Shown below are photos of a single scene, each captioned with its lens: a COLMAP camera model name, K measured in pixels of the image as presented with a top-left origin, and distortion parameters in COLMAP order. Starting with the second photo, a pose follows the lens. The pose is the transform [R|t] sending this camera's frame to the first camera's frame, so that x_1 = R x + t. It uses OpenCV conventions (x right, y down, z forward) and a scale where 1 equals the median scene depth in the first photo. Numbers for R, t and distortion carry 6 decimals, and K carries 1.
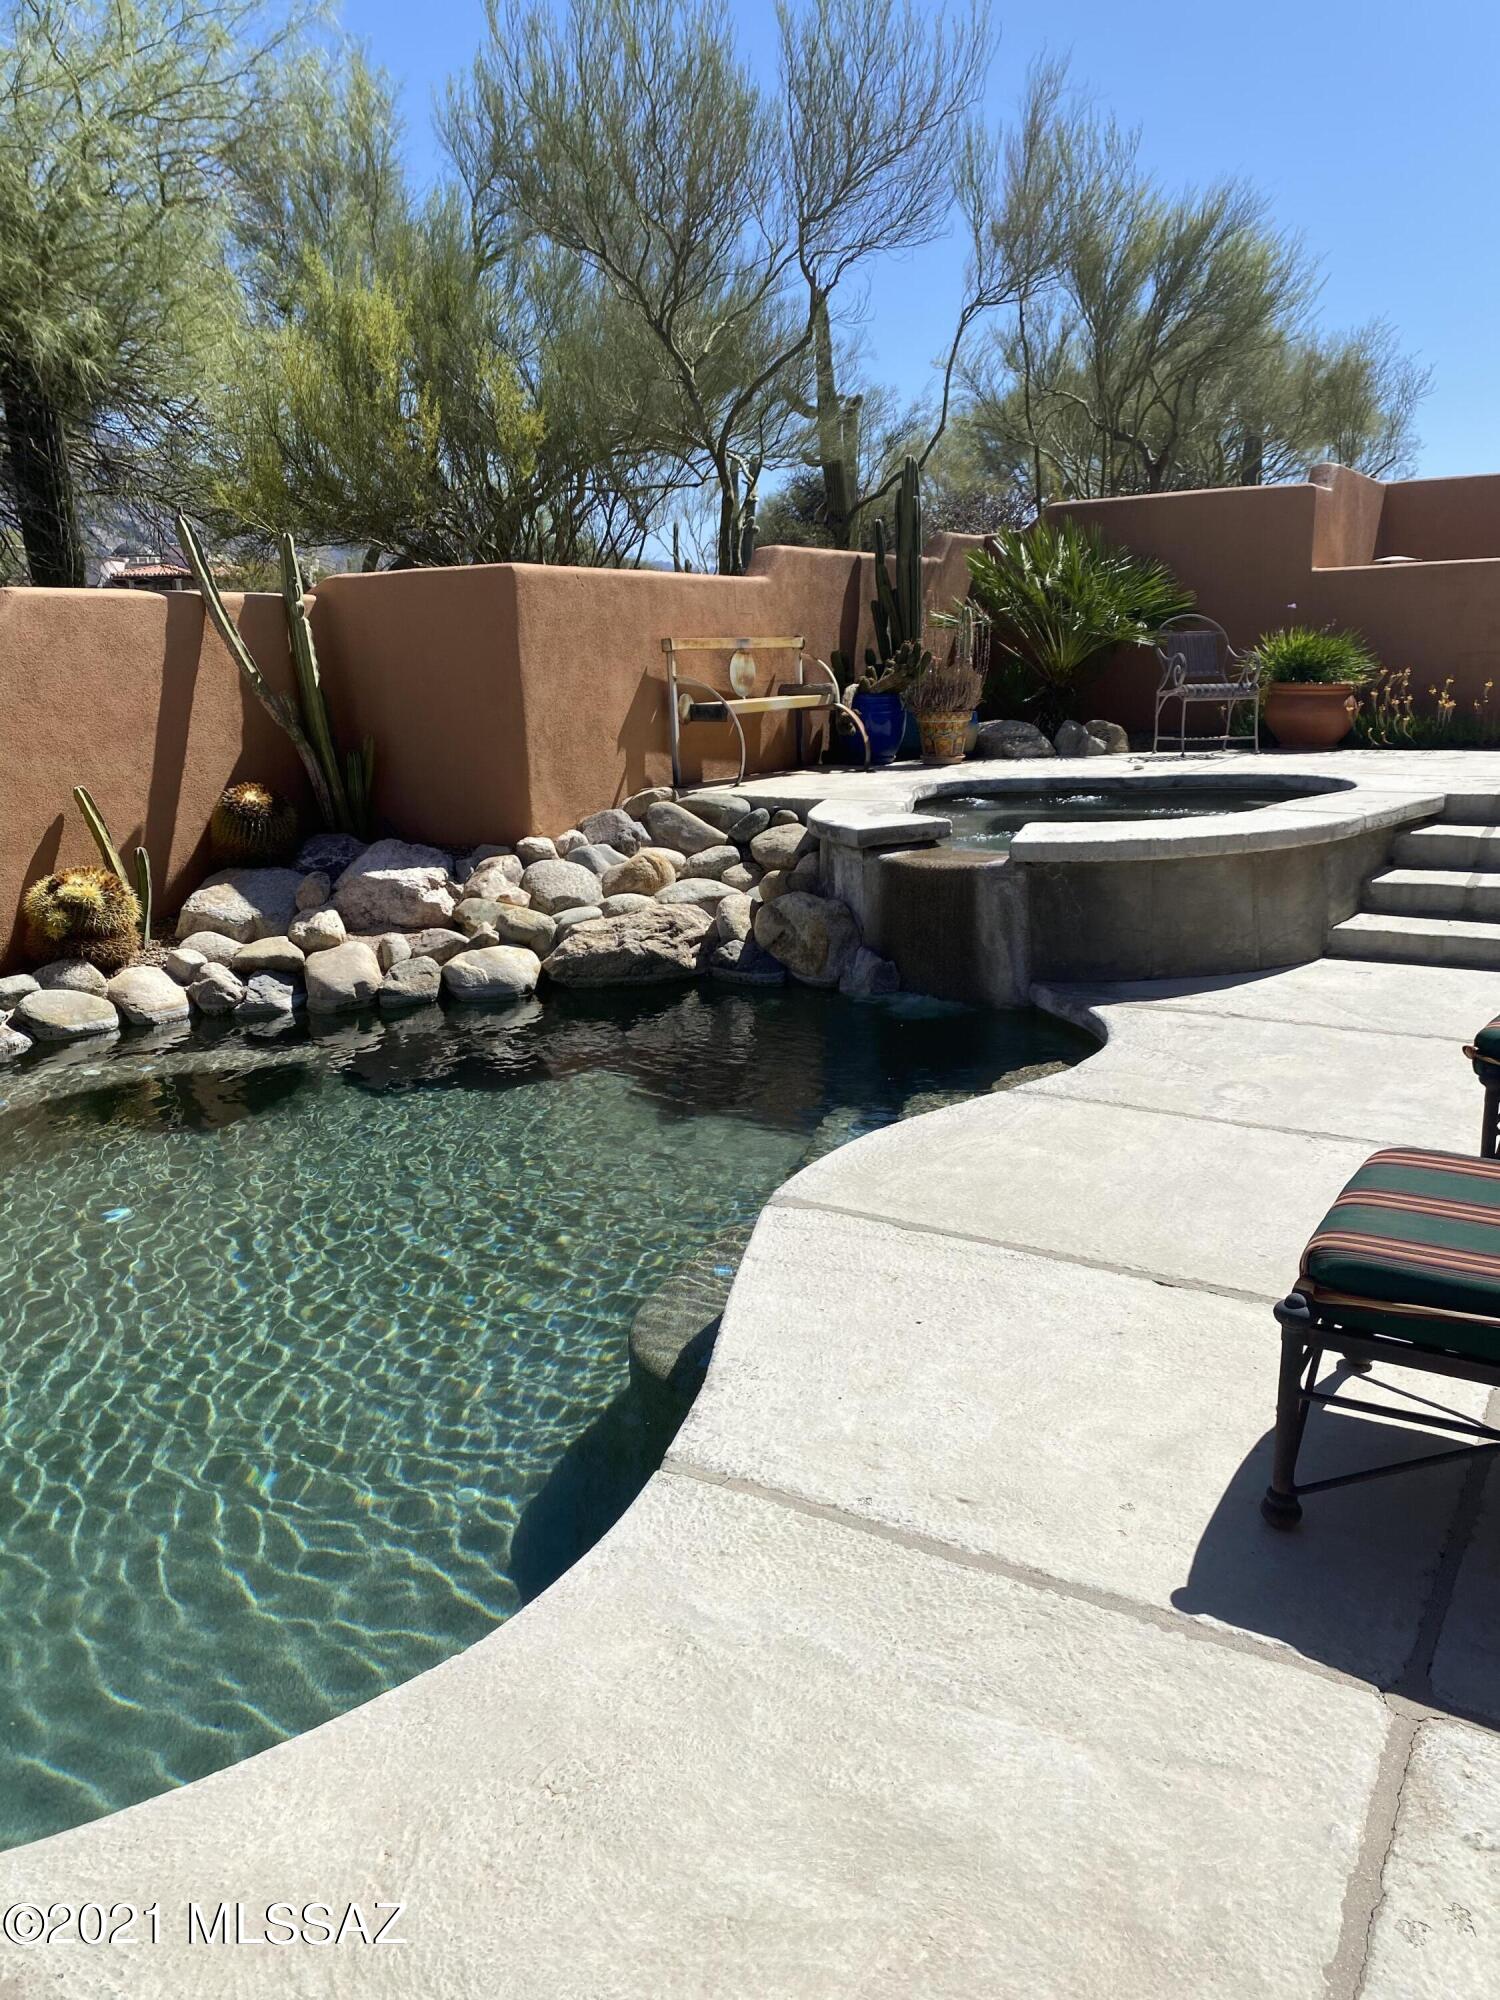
lens RADIAL K [[1521.1, 0, 750.3], [0, 1521.1, 987.3], [0, 0, 1]] dist [0.002849, -0.000866]
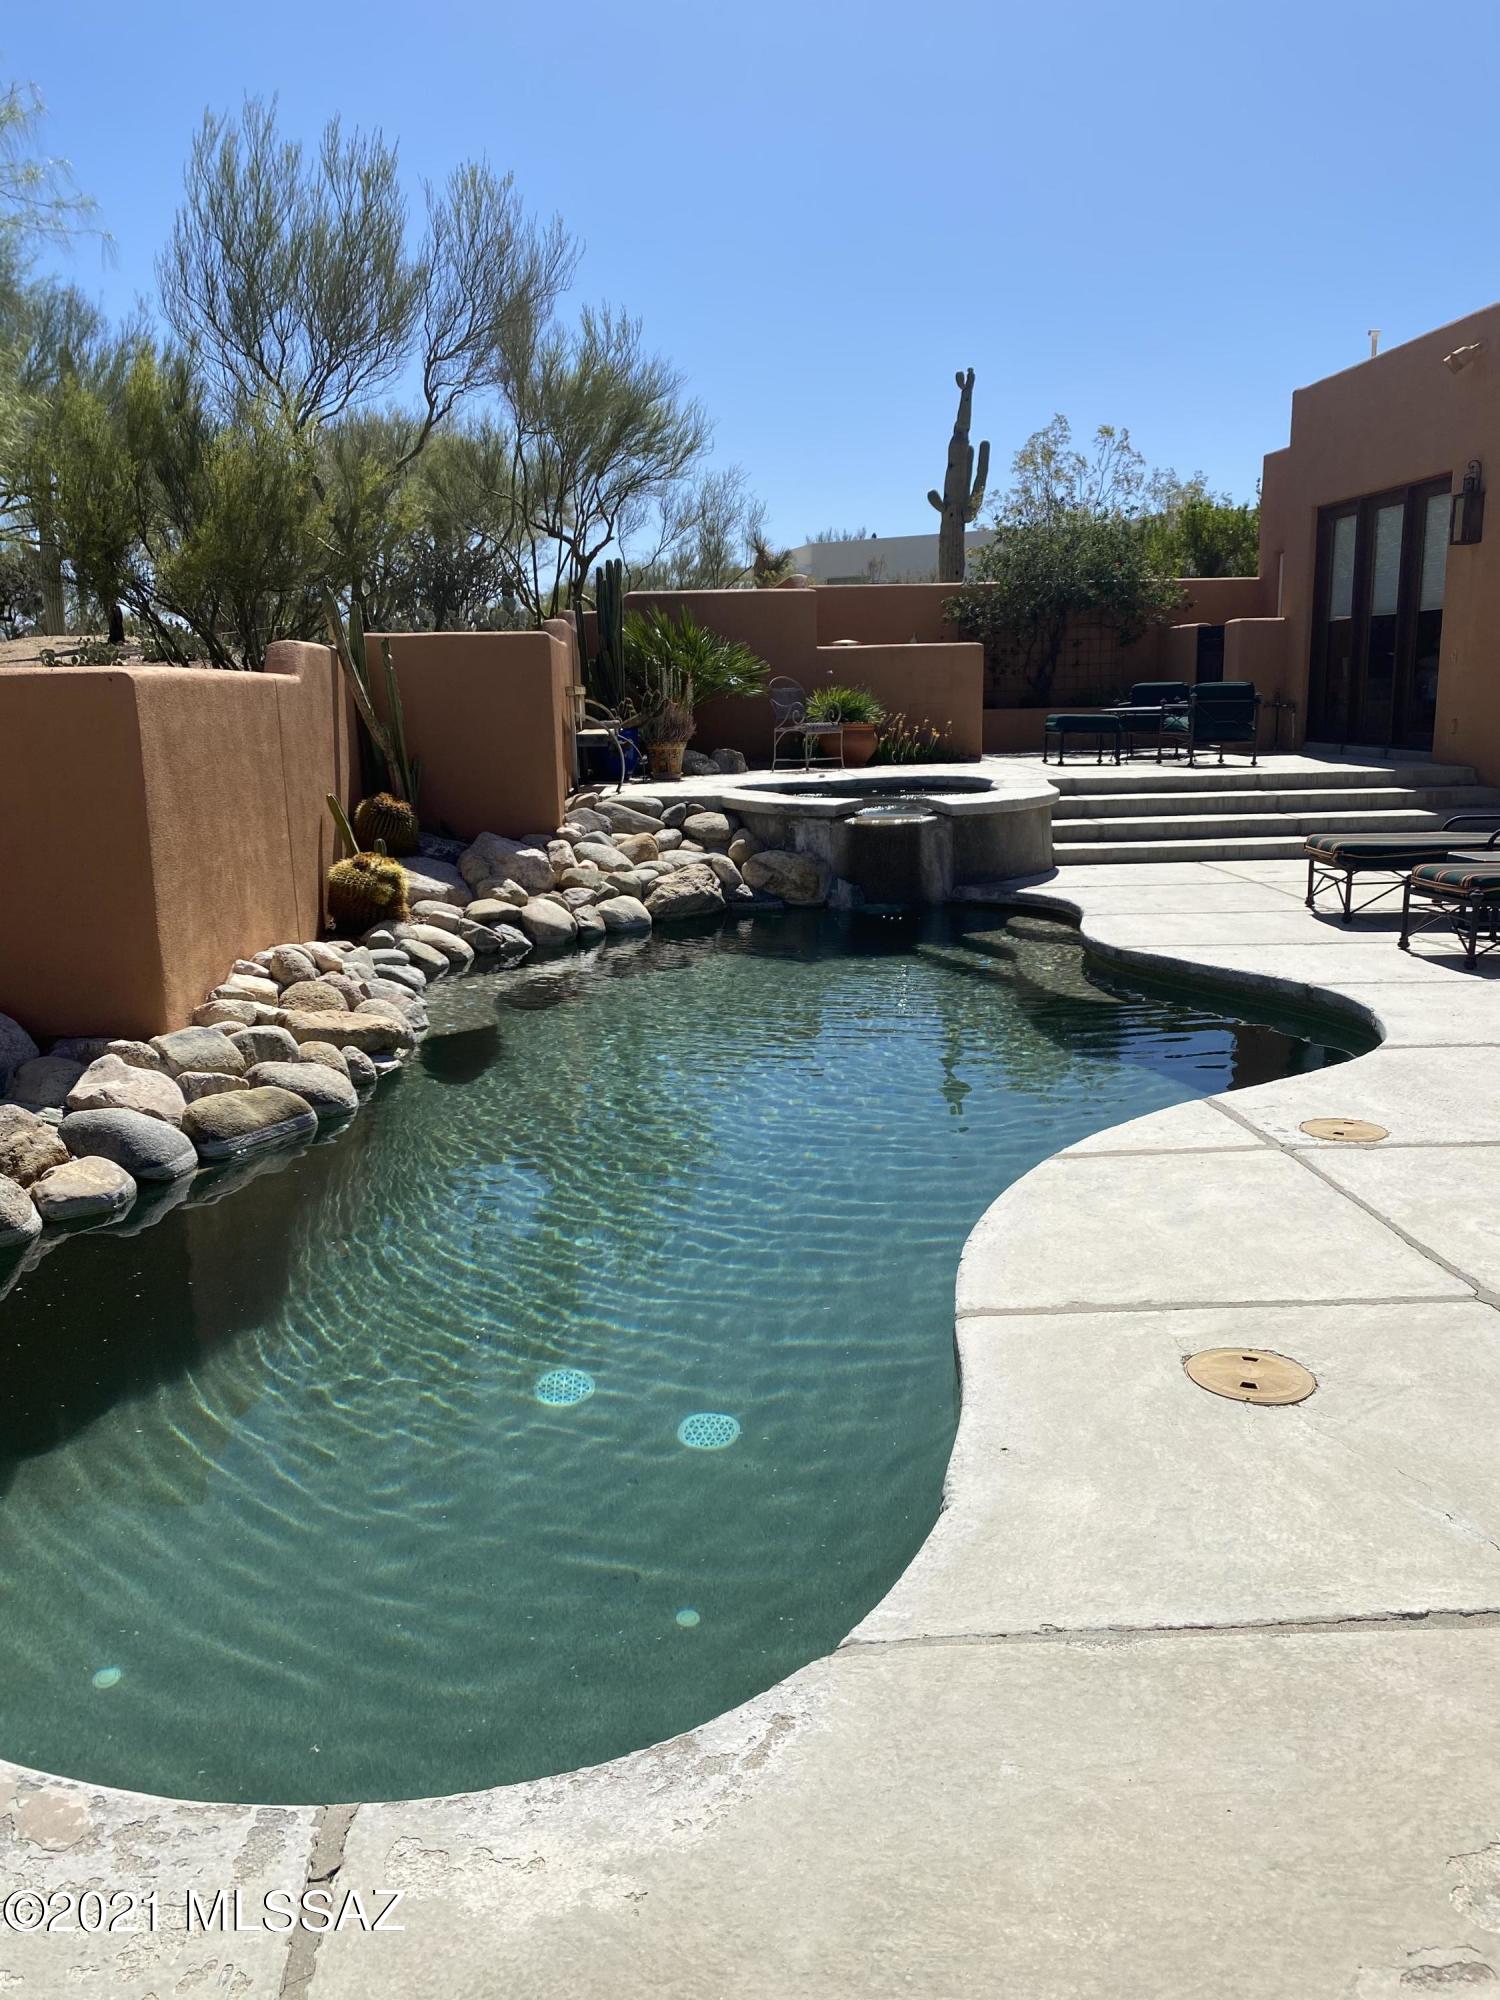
lens RADIAL K [[1521.1, 0, 745.2], [0, 1521.1, 1007.2], [0, 0, 1]] dist [0.002849, -0.000866]
pose [[0.810469, -0.106016, 0.576109, -0.927321], [0.120971, 0.992578, 0.012474, 0.075068], [-0.573155, 0.059583, 0.817278, -0.243765]]
